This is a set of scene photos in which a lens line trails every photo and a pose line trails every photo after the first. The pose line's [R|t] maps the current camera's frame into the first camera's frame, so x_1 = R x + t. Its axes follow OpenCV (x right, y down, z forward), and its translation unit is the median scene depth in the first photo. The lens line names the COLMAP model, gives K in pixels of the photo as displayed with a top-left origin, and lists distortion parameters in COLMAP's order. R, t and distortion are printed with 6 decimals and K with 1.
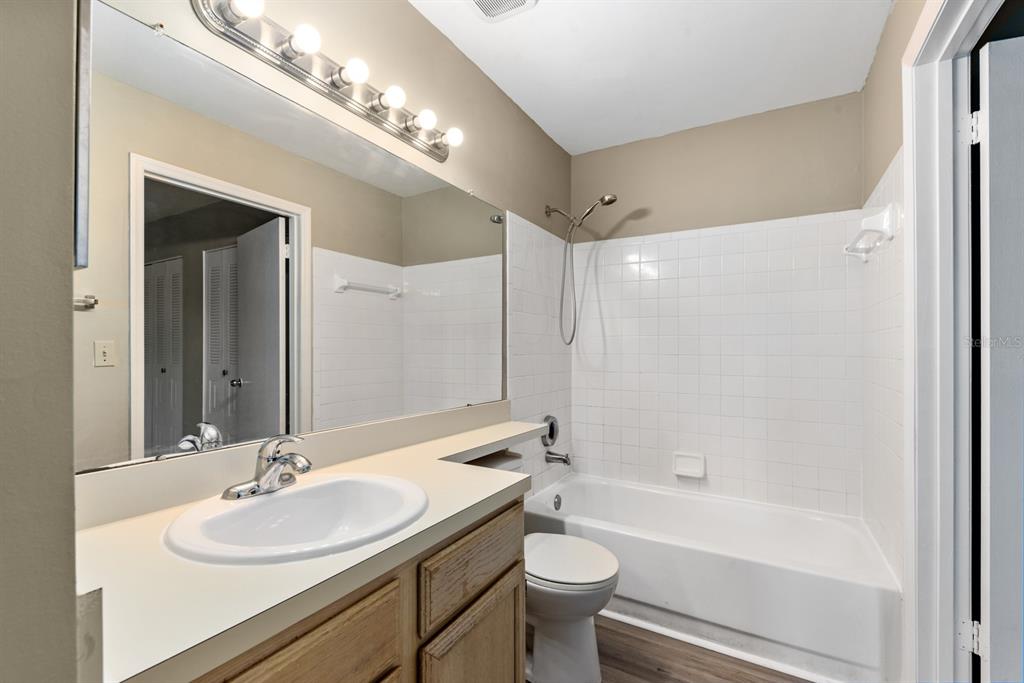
lens RADIAL K [[463.5, 0, 509.5], [0, 463.5, 345.5], [0, 0, 1]] dist [0.000695, -0.000025]
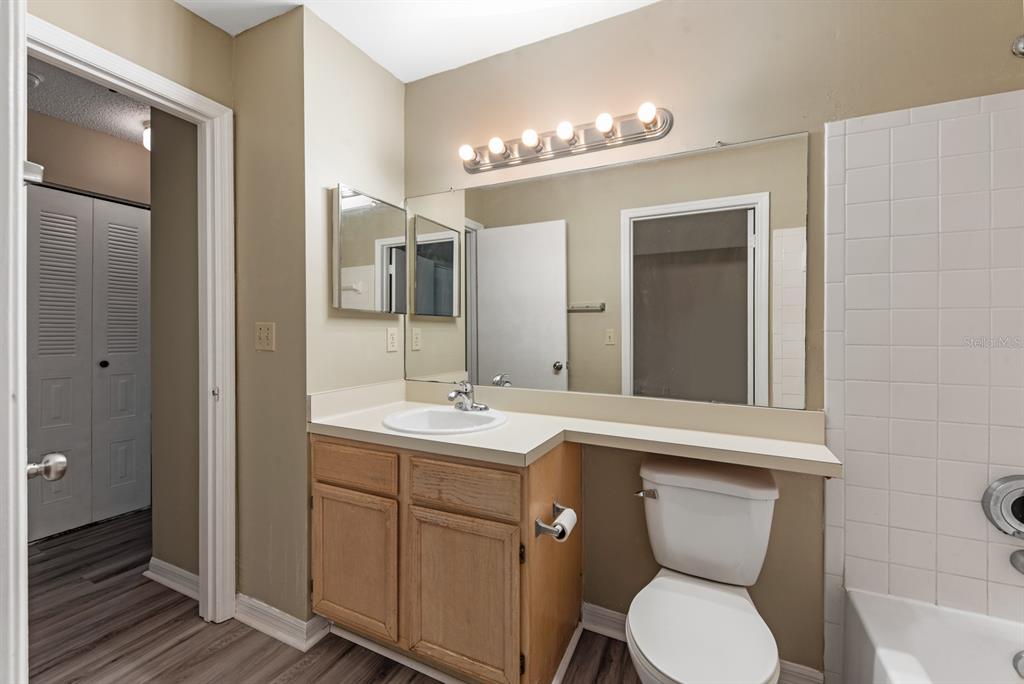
lens RADIAL K [[409.2, 0, 513.0], [0, 409.2, 335.0], [0, 0, 1]] dist [0.002298, 0.000008]
pose [[0.063968, 0.005047, -0.997939, 1.101308], [0.006040, 0.999967, 0.005444, 0.007671], [0.997934, -0.006376, 0.063935, 1.040335]]
